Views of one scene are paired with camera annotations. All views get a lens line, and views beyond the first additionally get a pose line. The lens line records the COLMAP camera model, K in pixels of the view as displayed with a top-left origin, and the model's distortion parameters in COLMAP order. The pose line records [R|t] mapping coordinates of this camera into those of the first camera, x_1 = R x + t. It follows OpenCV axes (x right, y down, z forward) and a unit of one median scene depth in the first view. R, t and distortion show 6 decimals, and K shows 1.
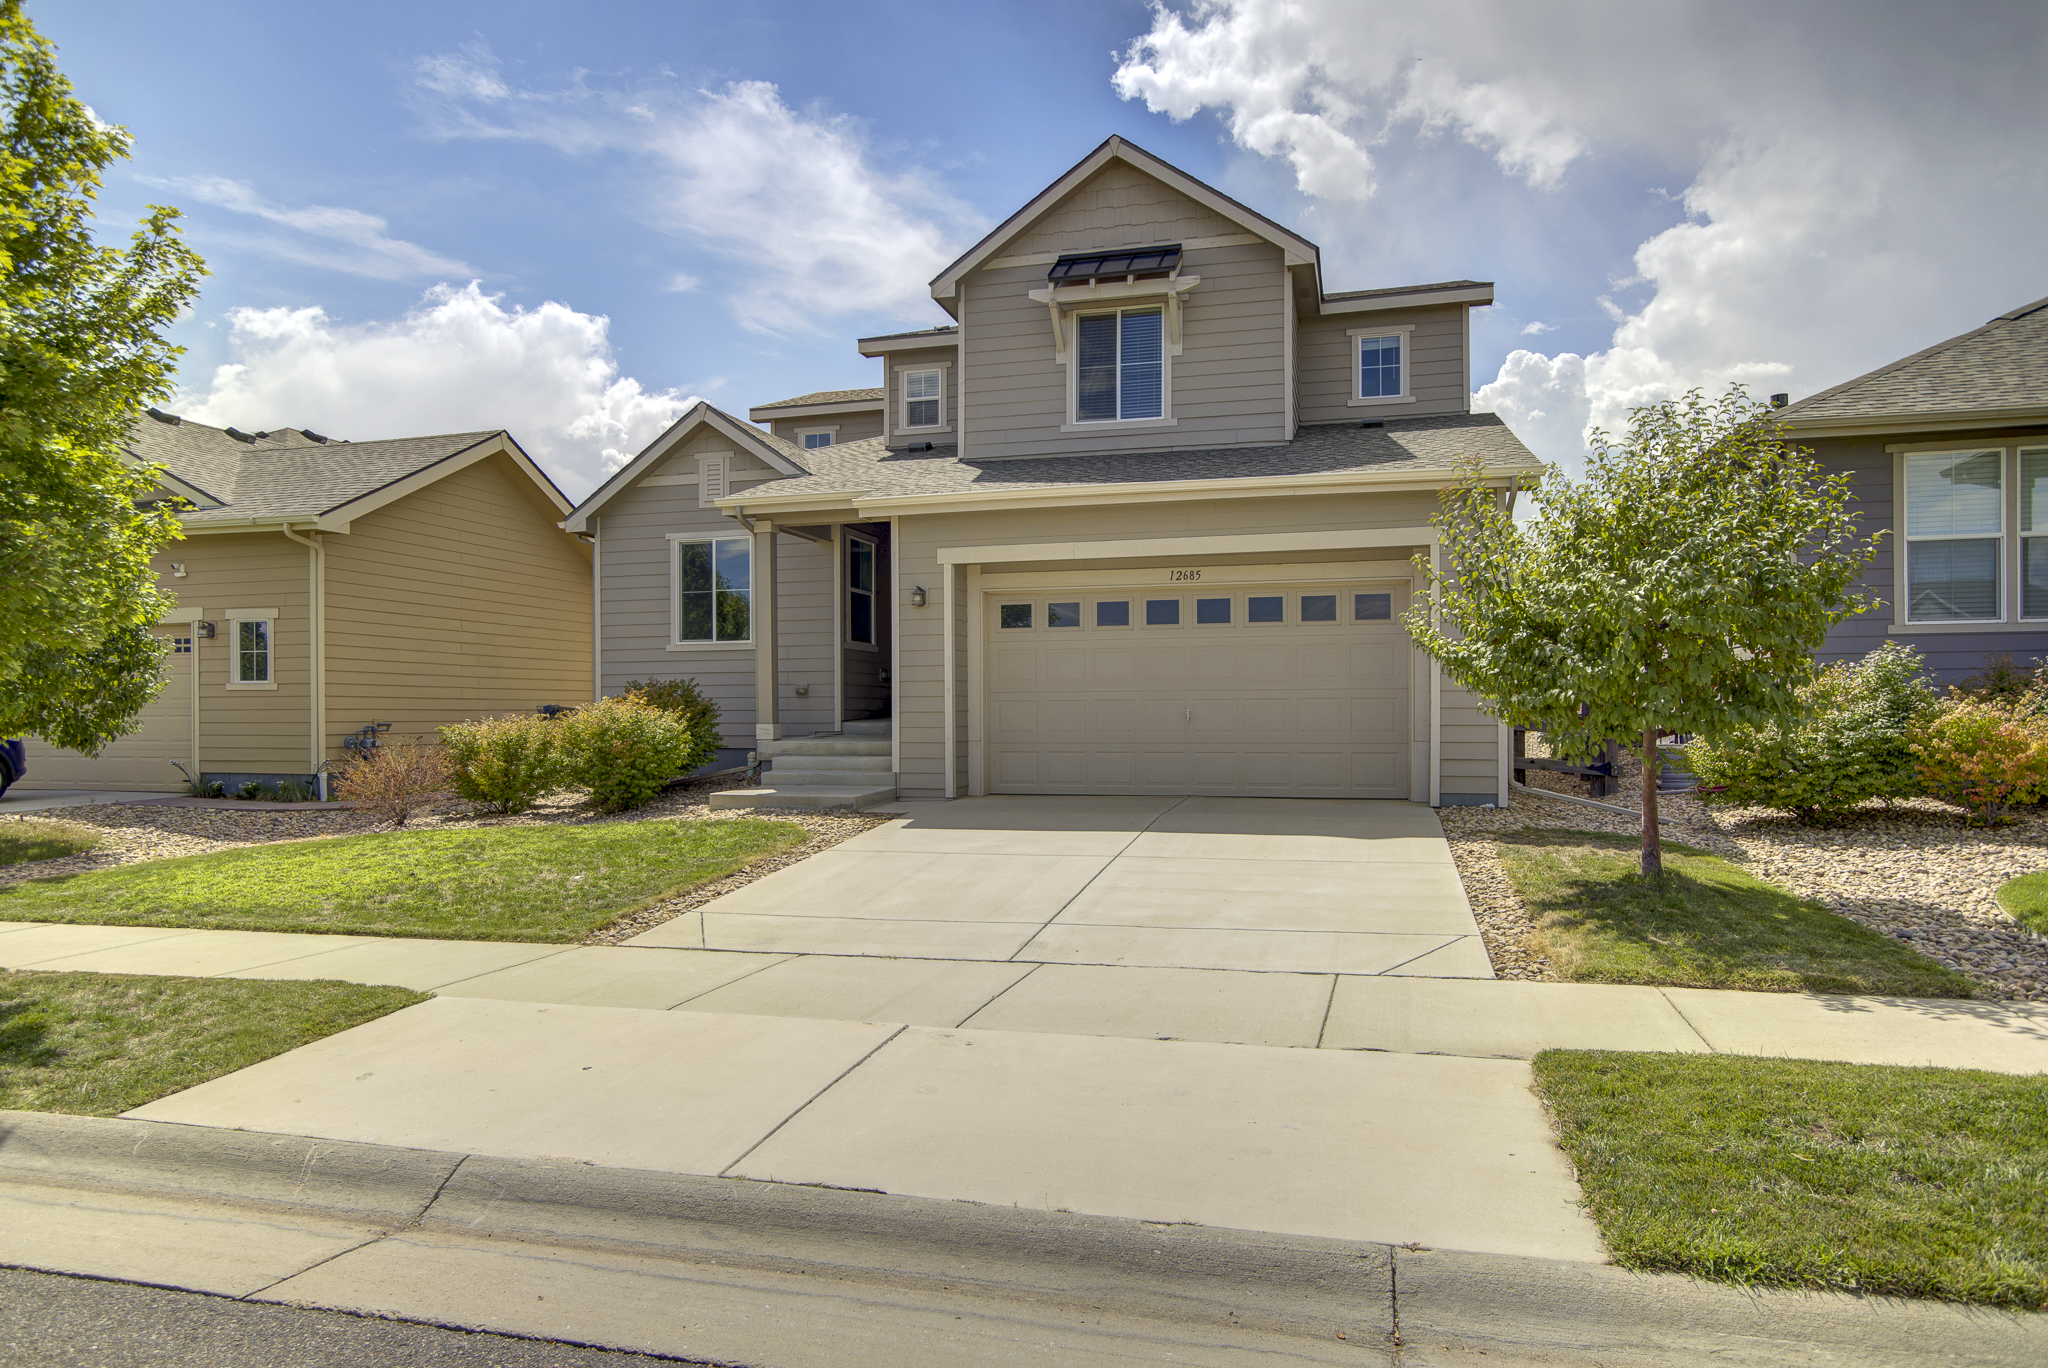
lens RADIAL K [[1318.5, 0, 1023.8], [0, 1318.5, 698.9], [0, 0, 1]] dist [-0.000757, -0.011970]
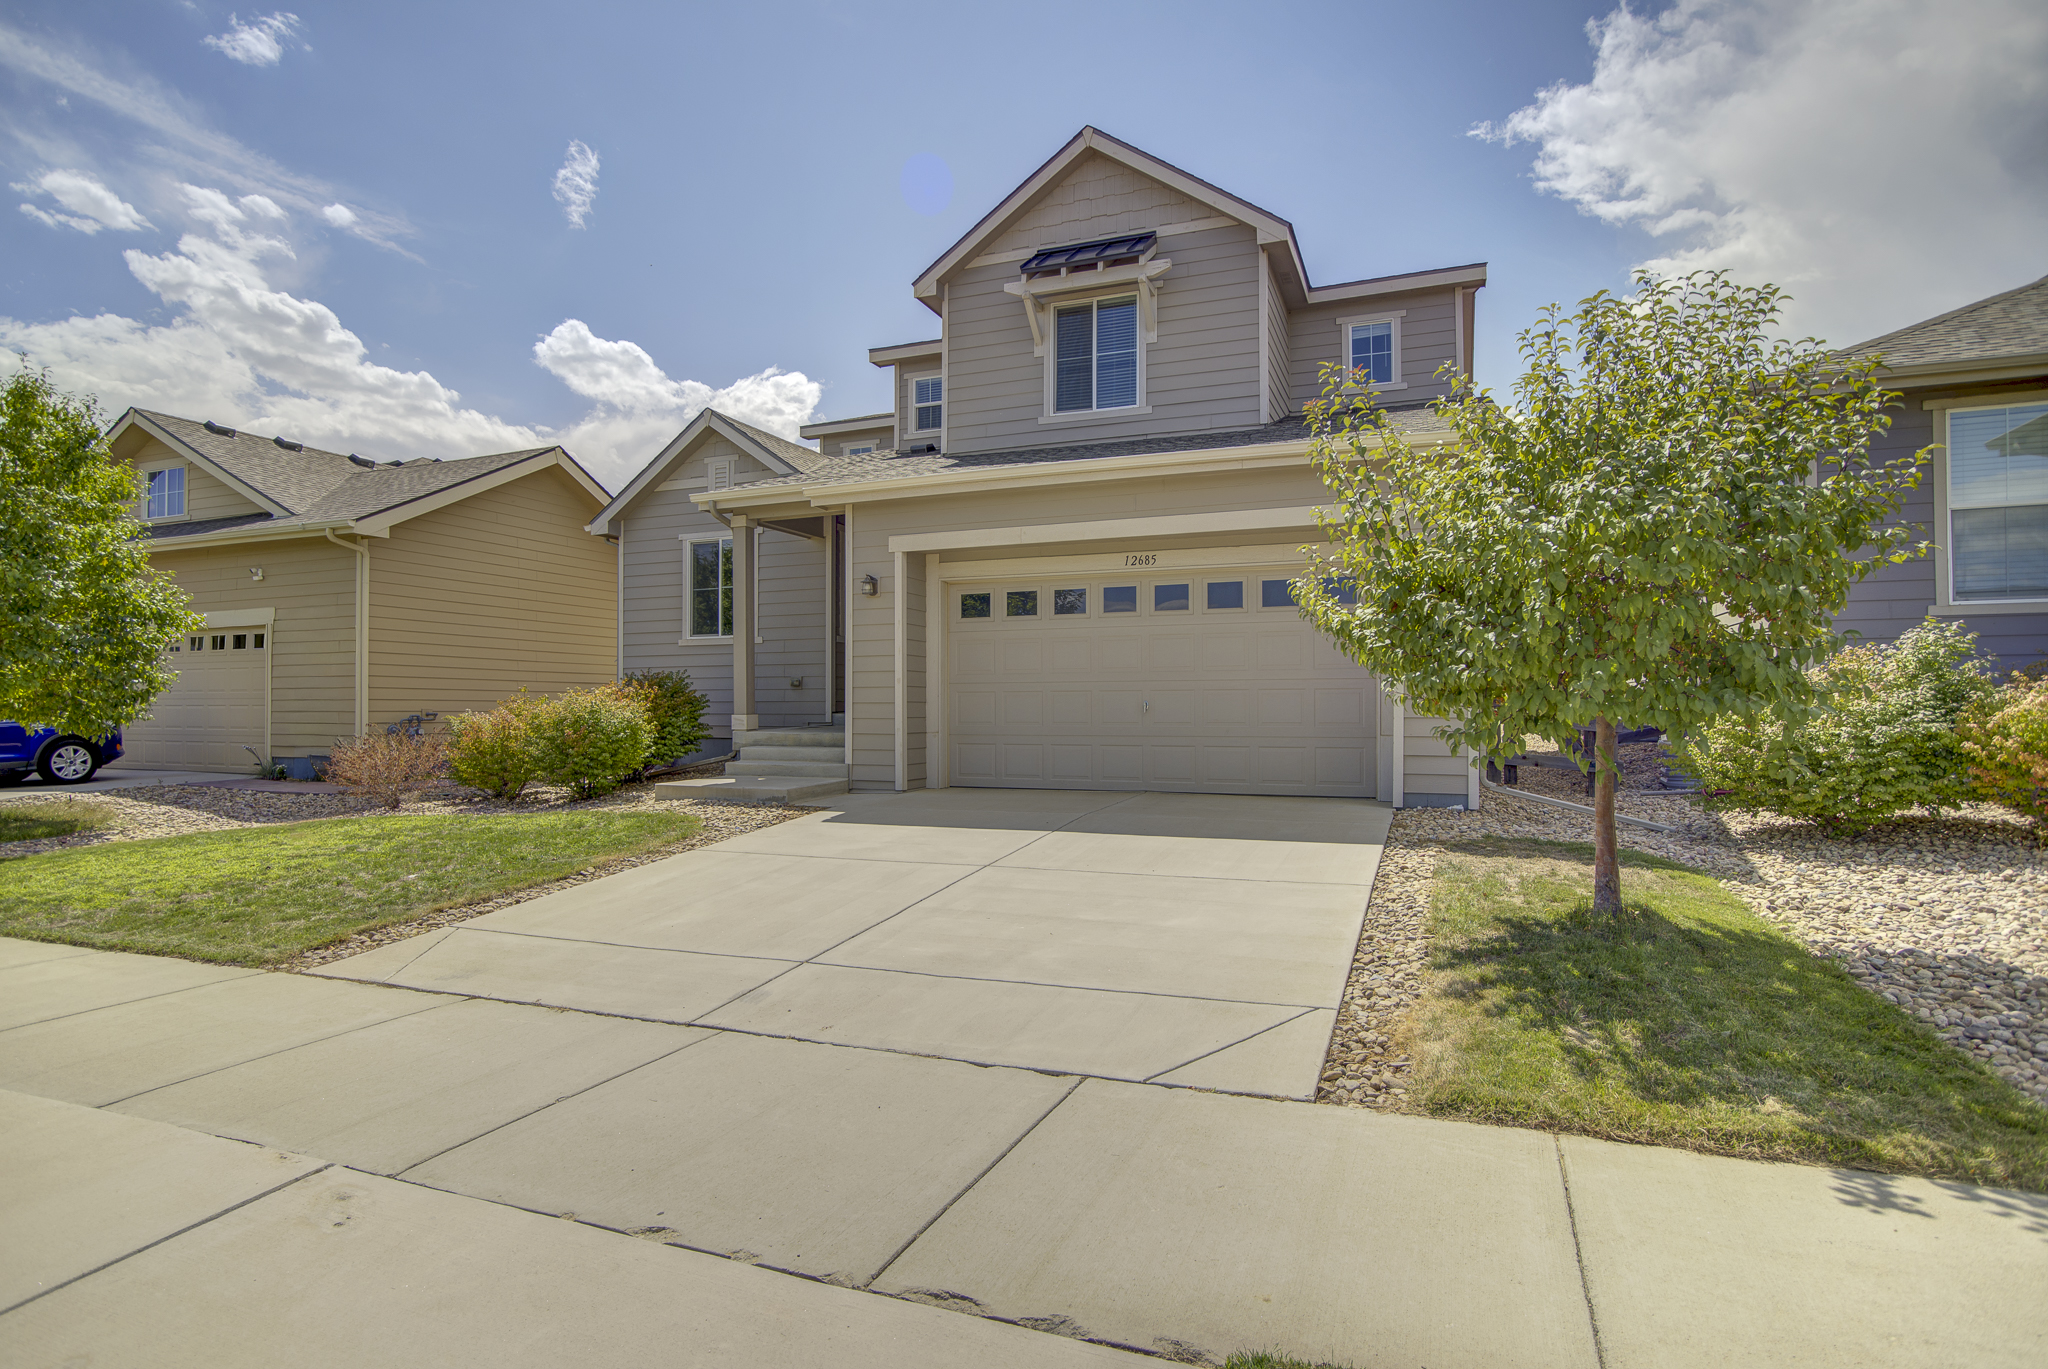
lens RADIAL K [[1103.0, 0, 1019.5], [0, 1103.0, 683.1], [0, 0, 1]] dist [-0.026013, 0.007899]
pose [[0.994074, 0.000264, -0.108705, 0.120661], [-0.001564, 0.999928, -0.011871, 0.005064], [0.108694, 0.011971, 0.994003, 0.193659]]
